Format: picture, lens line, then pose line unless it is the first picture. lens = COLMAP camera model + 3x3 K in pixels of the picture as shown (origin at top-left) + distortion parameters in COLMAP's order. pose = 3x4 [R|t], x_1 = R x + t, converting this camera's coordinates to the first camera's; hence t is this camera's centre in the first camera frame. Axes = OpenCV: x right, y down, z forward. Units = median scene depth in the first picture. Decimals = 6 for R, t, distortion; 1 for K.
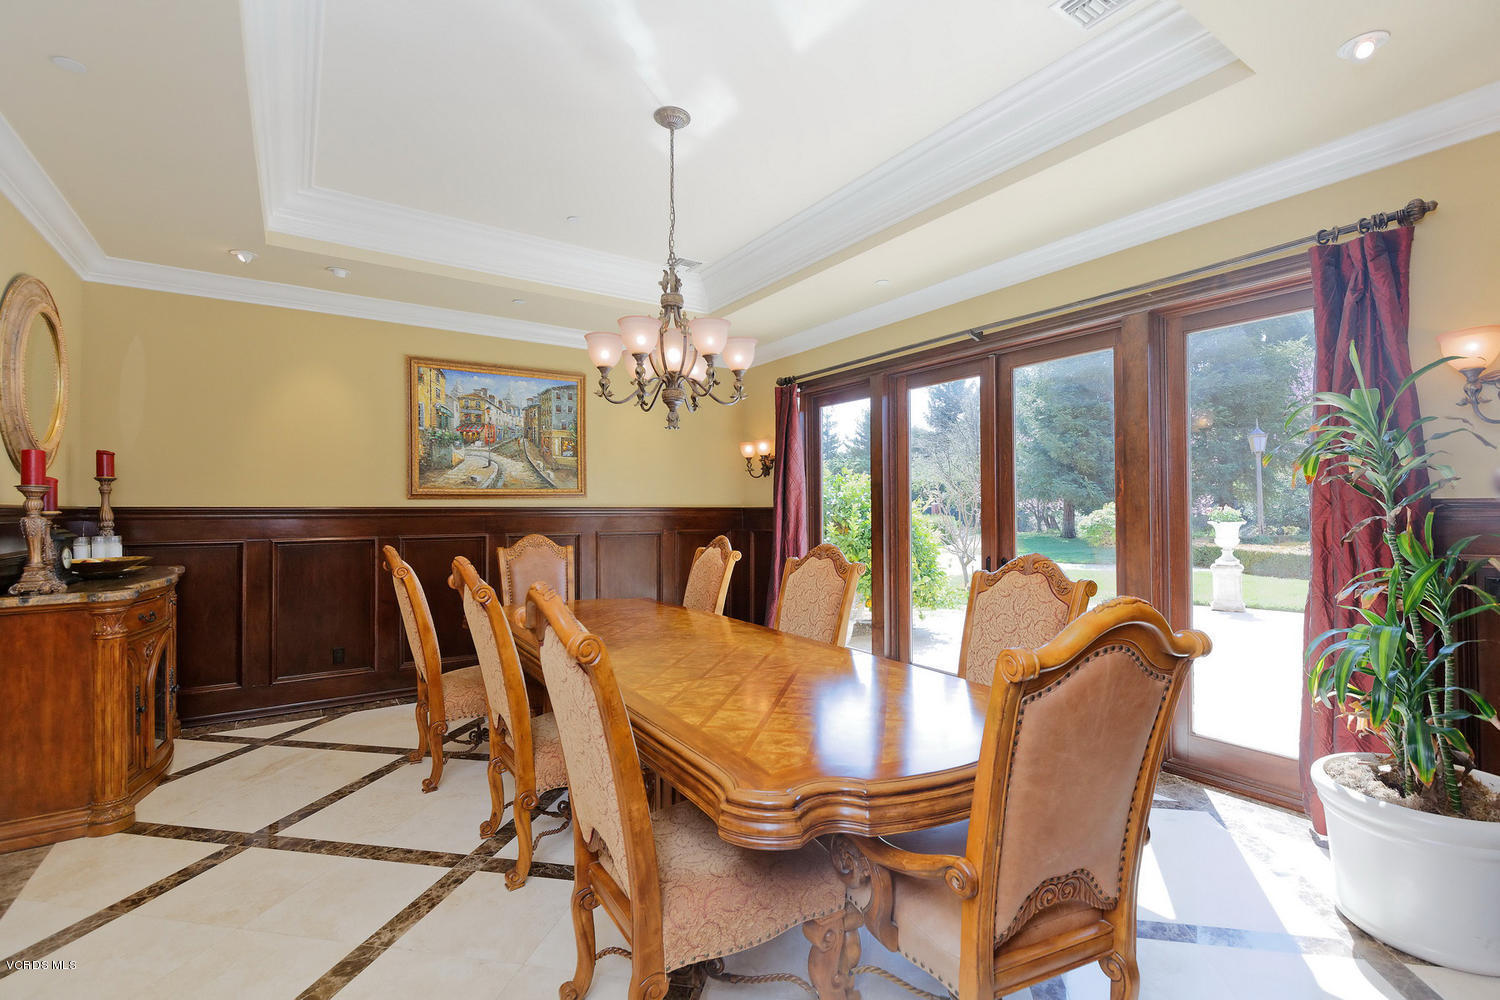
lens RADIAL K [[674.2, 0, 750.6], [0, 674.2, 532.2], [0, 0, 1]] dist [0.010329, -0.000273]
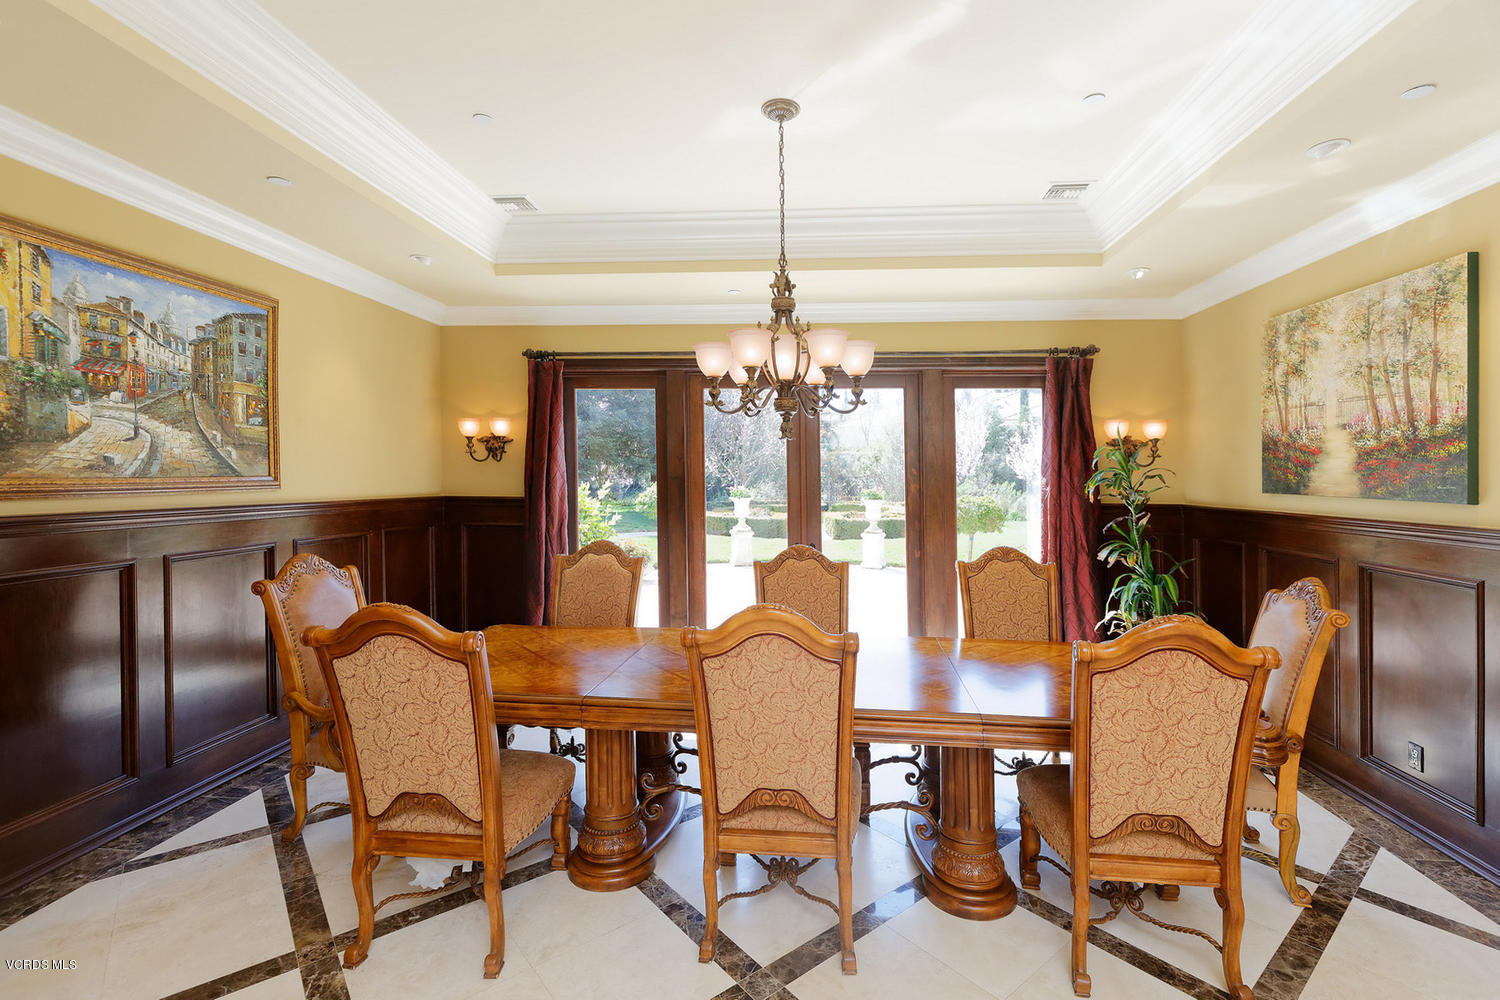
lens RADIAL K [[680.5, 0, 761.4], [0, 680.5, 498.0], [0, 0, 1]] dist [0.001010, -0.000346]
pose [[0.632906, -0.016759, 0.774047, -0.495462], [0.017653, 0.999818, 0.007213, -0.042261], [-0.774027, 0.009099, 0.633087, 0.238888]]
